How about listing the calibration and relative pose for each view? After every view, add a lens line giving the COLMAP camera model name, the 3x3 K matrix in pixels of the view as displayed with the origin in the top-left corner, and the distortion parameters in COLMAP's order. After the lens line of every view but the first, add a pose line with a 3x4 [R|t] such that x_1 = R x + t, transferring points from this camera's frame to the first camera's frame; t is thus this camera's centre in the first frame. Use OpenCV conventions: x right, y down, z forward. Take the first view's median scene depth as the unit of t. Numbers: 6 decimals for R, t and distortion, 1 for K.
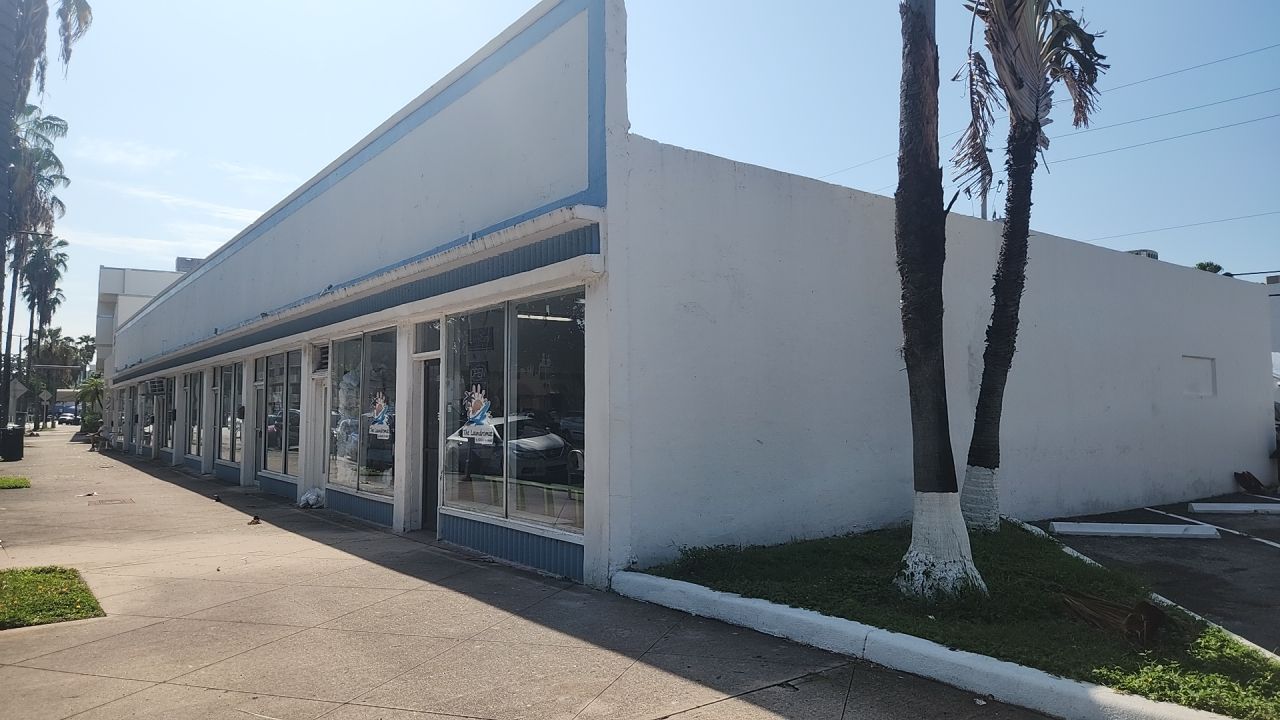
lens RADIAL K [[856.4, 0, 639.1], [0, 856.4, 354.1], [0, 0, 1]] dist [0.007116, -0.010880]
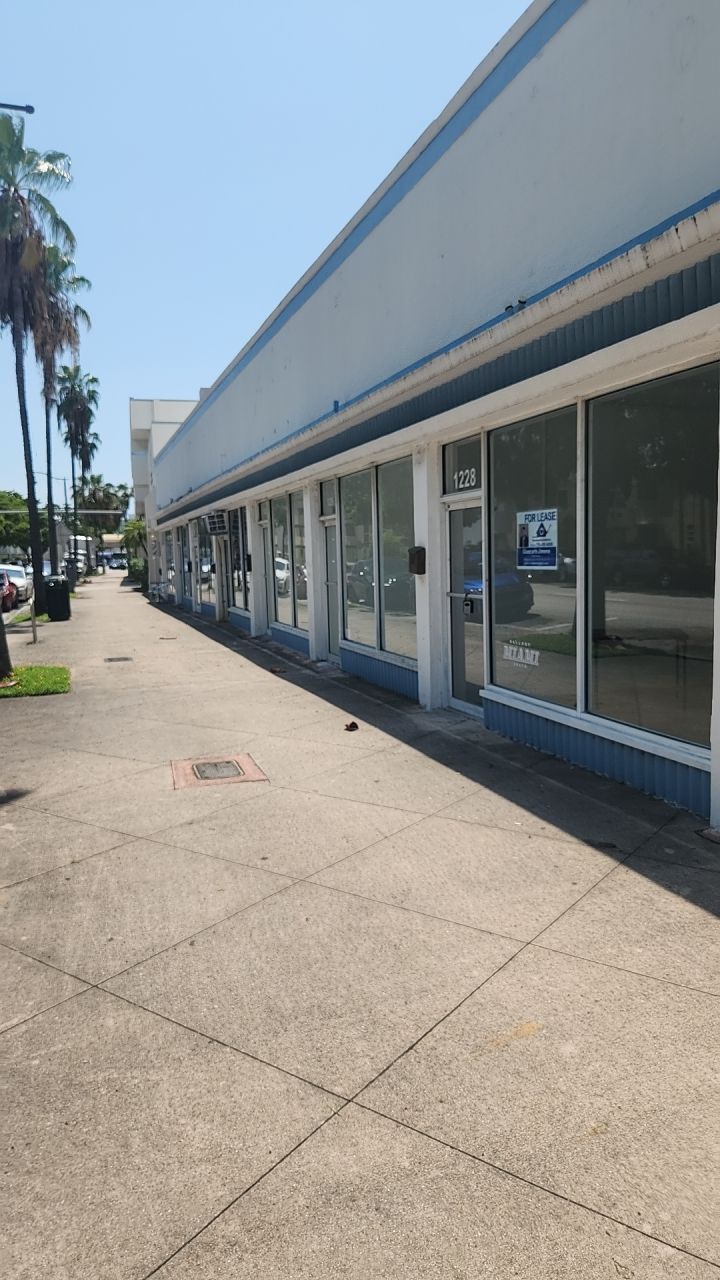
lens RADIAL K [[856.4, 0, 359.8], [0, 856.4, 638.2], [0, 0, 1]] dist [0.007116, -0.010880]
pose [[0.952133, 0.007253, -0.305599, -0.123822], [0.045299, 0.985333, 0.164520, 0.010957], [0.302310, -0.170488, 0.937839, 0.187974]]
